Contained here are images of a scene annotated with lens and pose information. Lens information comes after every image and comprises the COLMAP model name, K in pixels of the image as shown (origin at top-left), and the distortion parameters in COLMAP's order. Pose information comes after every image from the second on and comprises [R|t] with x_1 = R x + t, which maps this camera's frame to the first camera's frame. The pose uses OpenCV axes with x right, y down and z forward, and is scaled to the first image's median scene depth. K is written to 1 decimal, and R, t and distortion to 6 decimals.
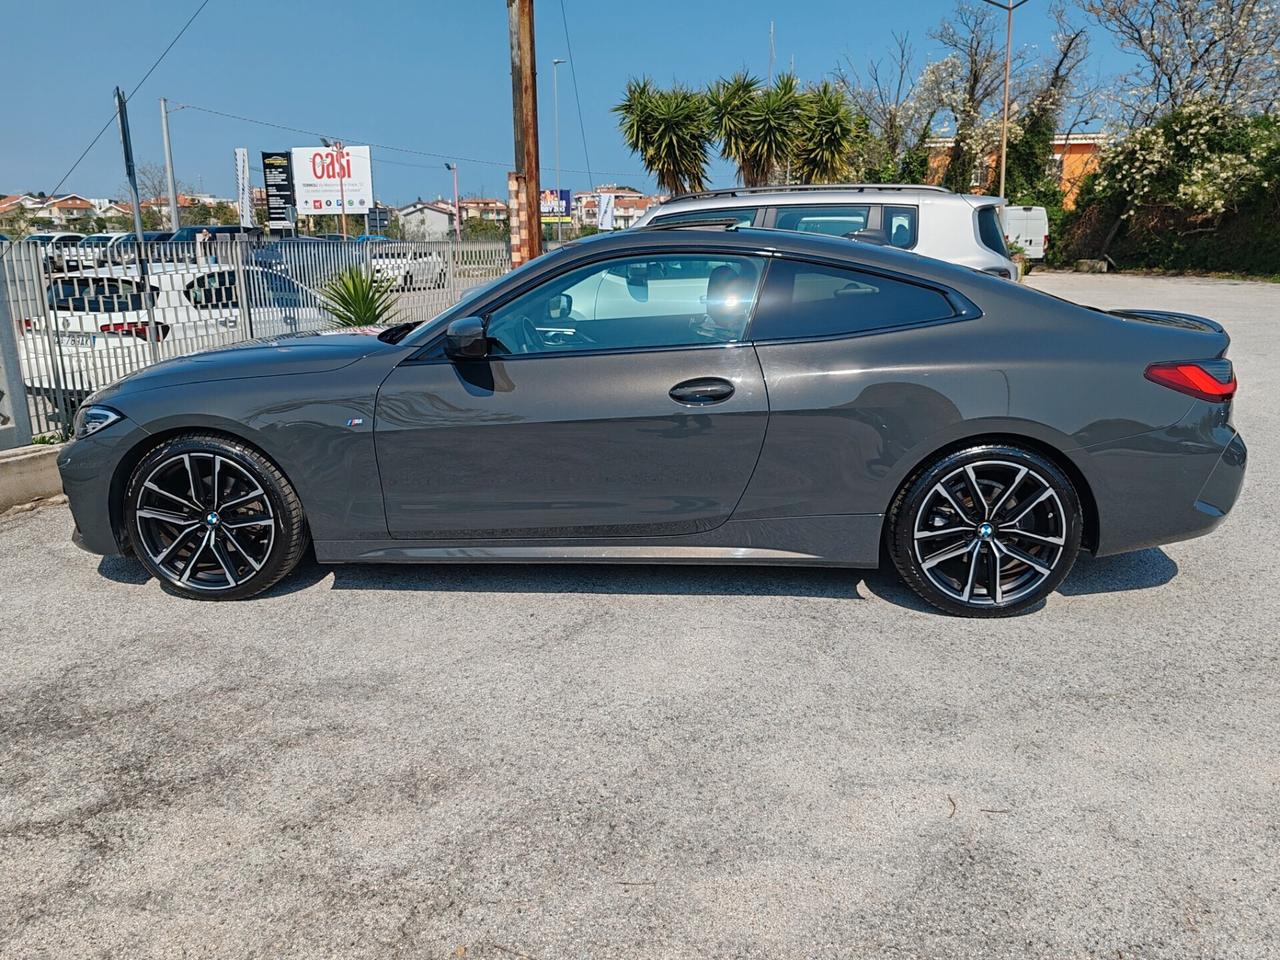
lens RADIAL K [[987.5, 0, 640.5], [0, 987.5, 482.2], [0, 0, 1]] dist [0.038451, -0.032280]
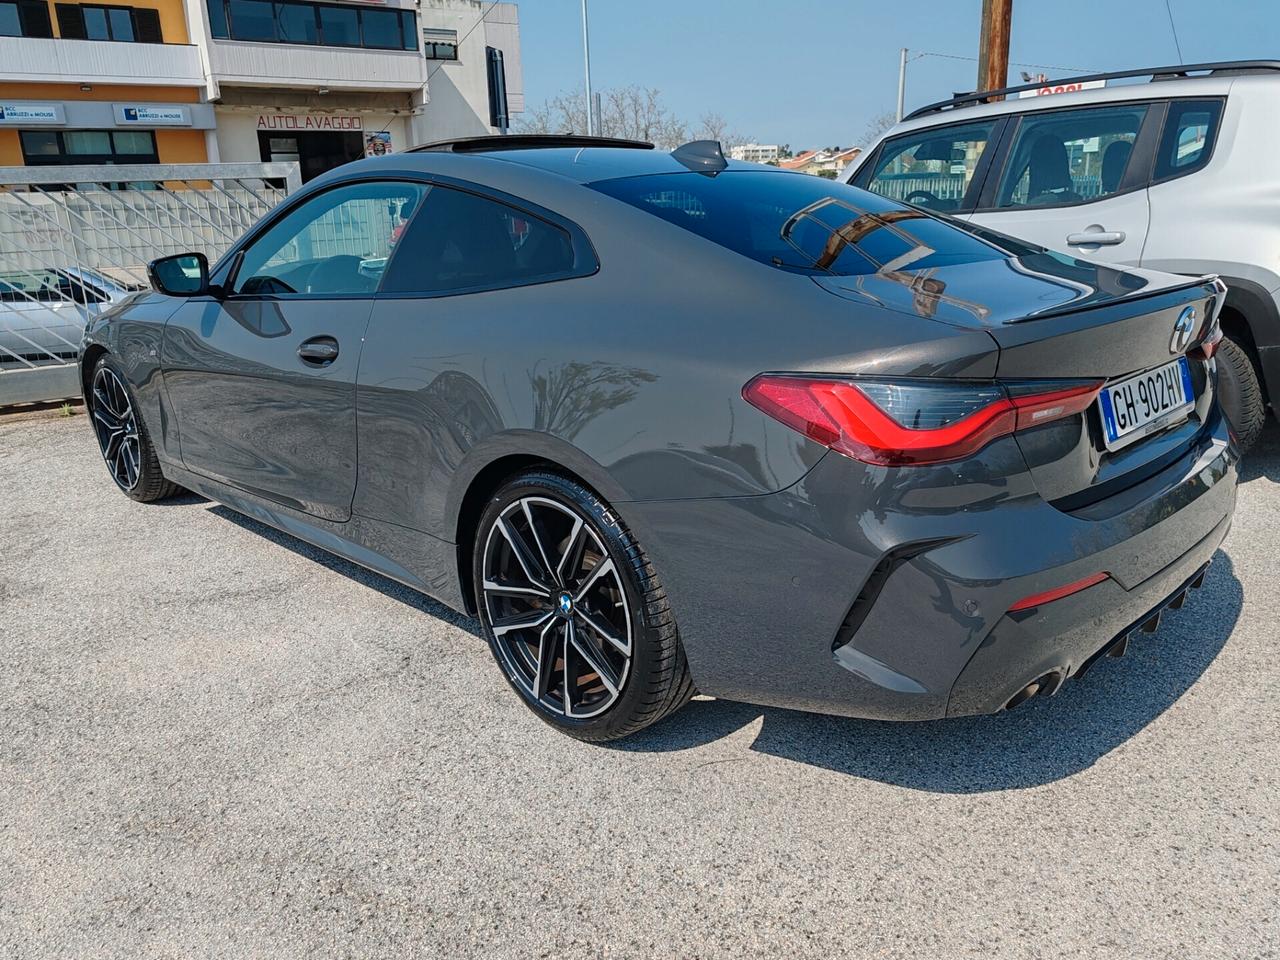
lens RADIAL K [[987.5, 0, 632.3], [0, 987.5, 481.6], [0, 0, 1]] dist [0.038451, -0.032280]
pose [[0.748283, 0.170177, -0.641181, 0.482096], [-0.137570, 0.985332, 0.100969, -0.062509], [0.648959, 0.012654, 0.760718, 0.328059]]
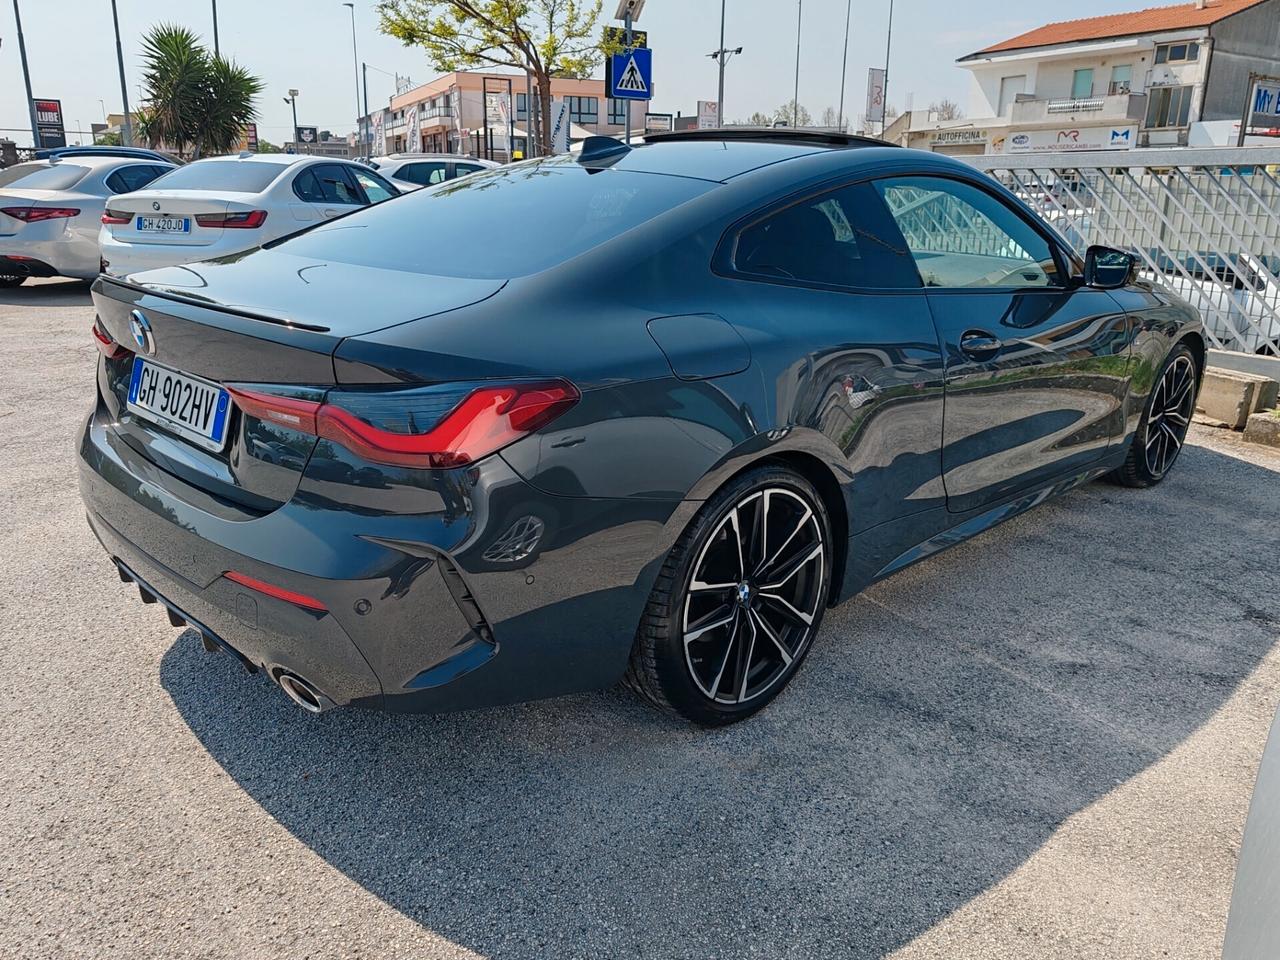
lens RADIAL K [[987.5, 0, 640.3], [0, 987.5, 467.6], [0, 0, 1]] dist [0.038451, -0.032280]
pose [[-0.673090, 0.200994, -0.711724, 0.539257], [-0.190728, 0.882631, 0.429634, -0.255412], [0.714543, 0.424928, -0.555755, 1.079813]]
